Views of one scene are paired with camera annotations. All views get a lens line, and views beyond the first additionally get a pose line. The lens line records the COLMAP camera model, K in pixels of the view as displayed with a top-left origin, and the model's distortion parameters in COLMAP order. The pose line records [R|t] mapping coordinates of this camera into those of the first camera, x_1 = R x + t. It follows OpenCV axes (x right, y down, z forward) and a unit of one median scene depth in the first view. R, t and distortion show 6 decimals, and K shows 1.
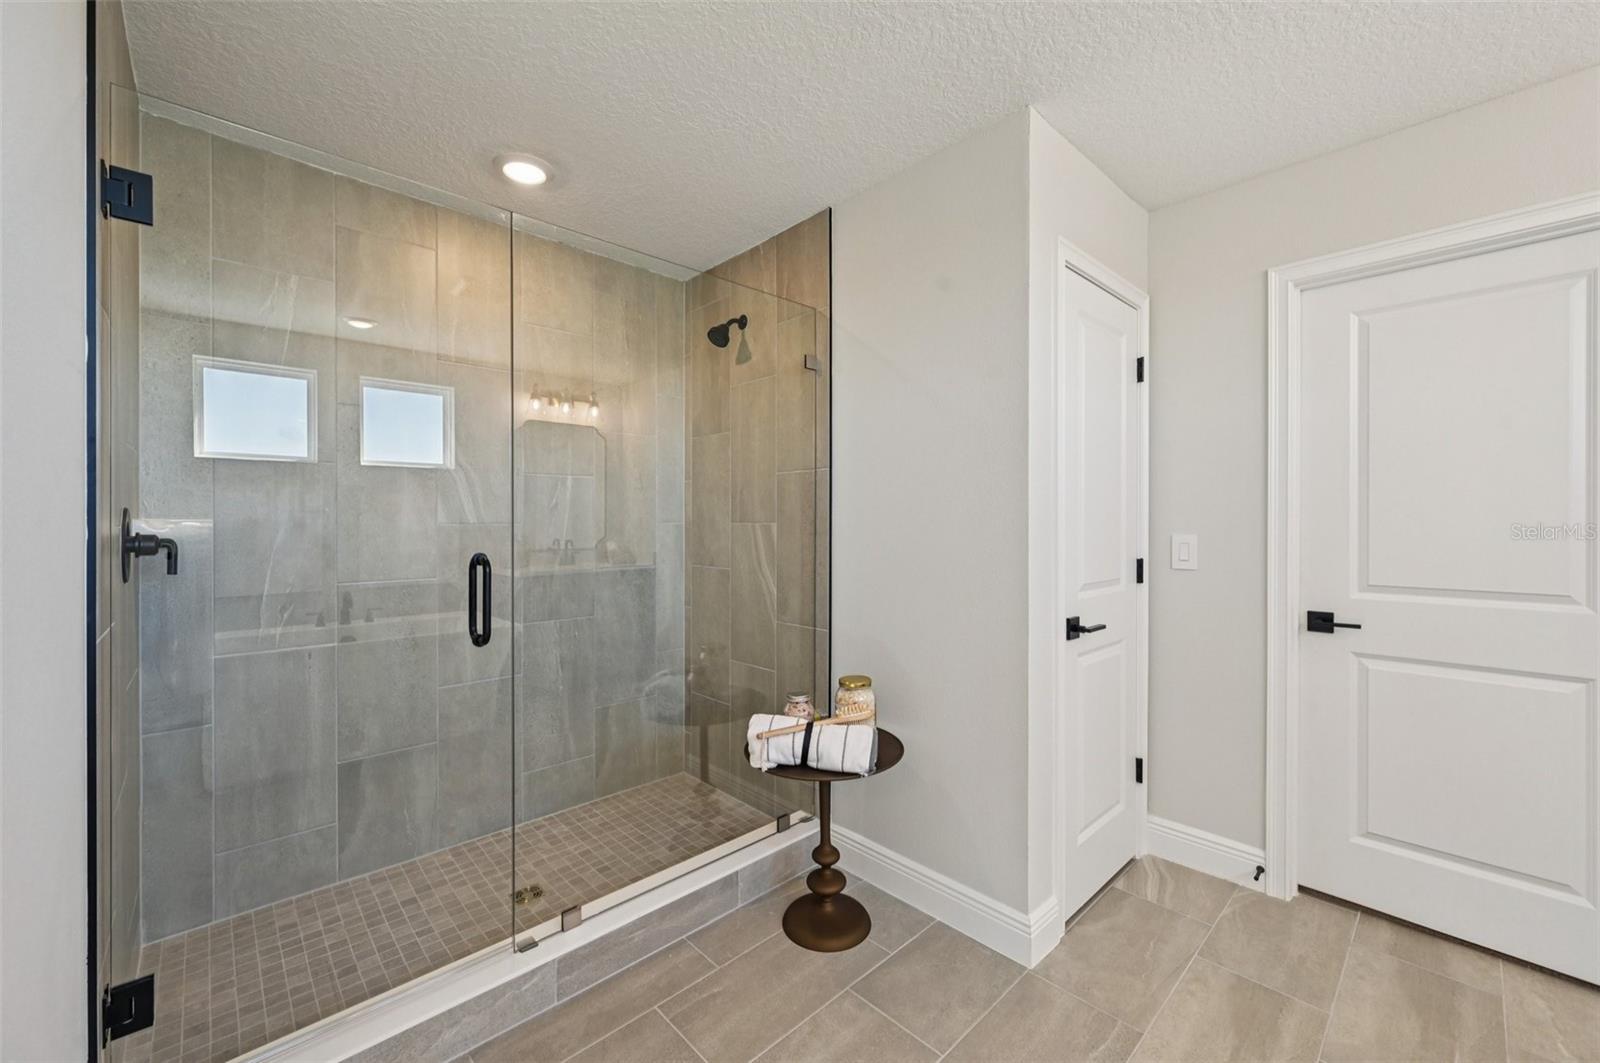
lens RADIAL K [[630.4, 0, 802.7], [0, 630.4, 524.1], [0, 0, 1]] dist [0.001334, 0.000477]
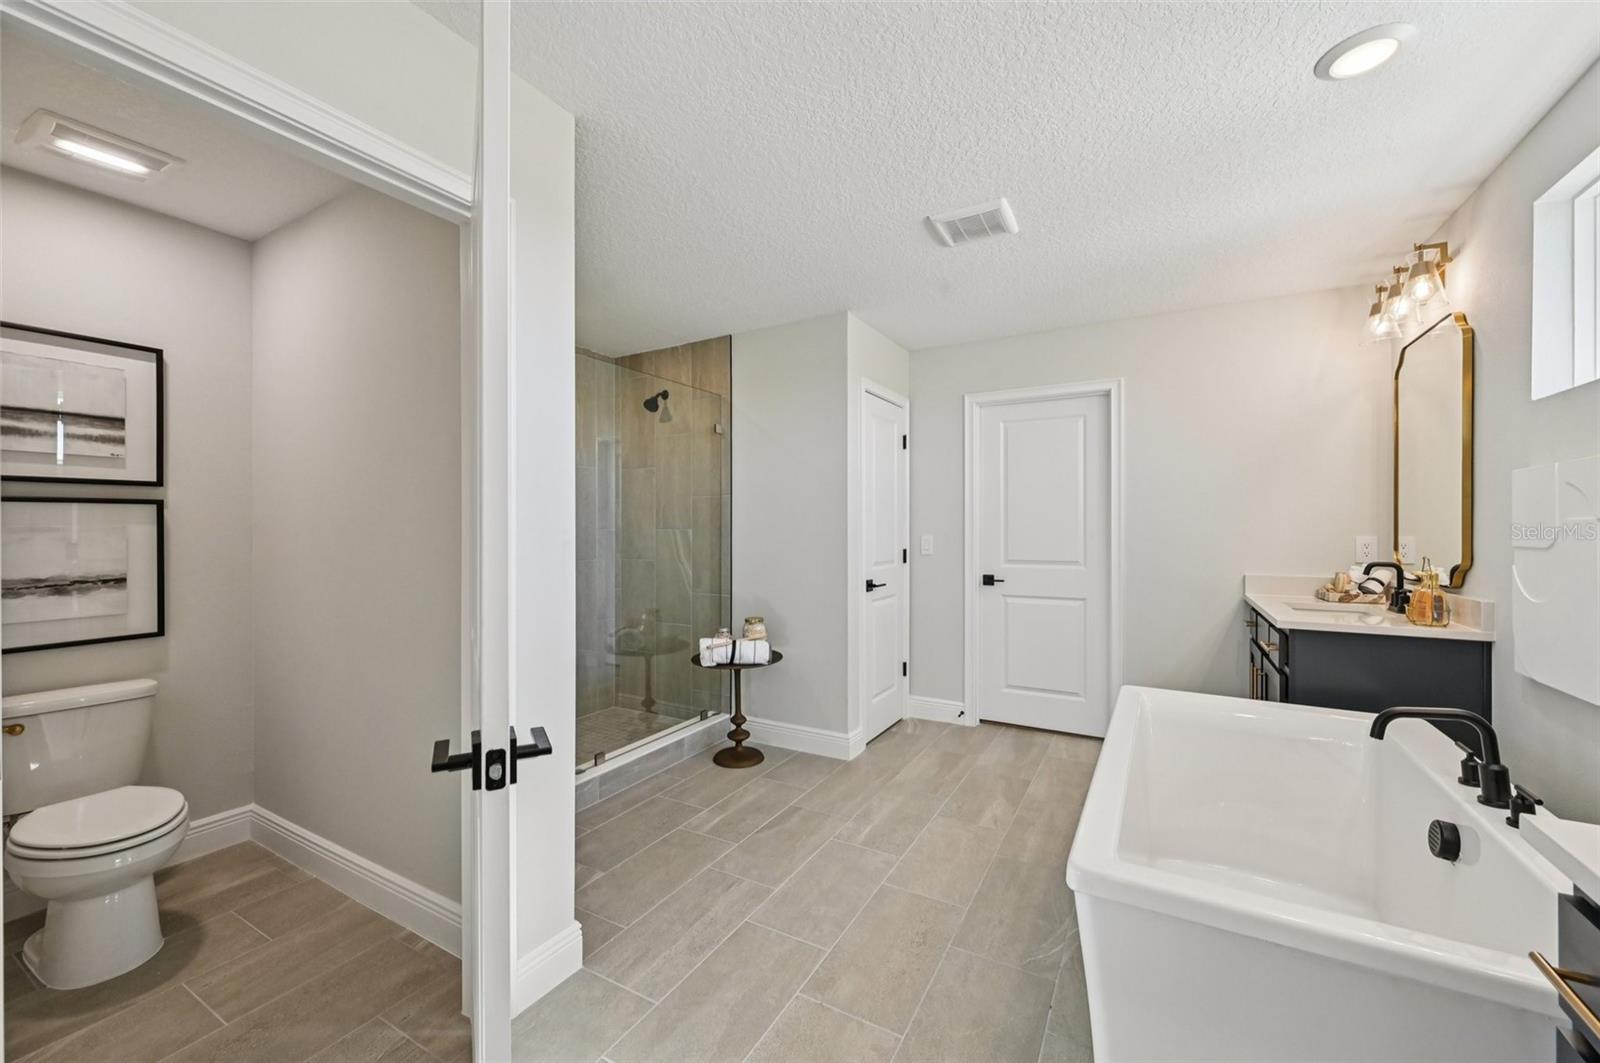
lens RADIAL K [[630.4, 0, 801.4], [0, 630.4, 530.3], [0, 0, 1]] dist [0.001334, 0.000477]
pose [[0.957067, -0.001590, 0.289861, -0.281198], [0.002228, 0.999996, -0.001872, 0.005184], [-0.289857, 0.002437, 0.957067, -0.670683]]
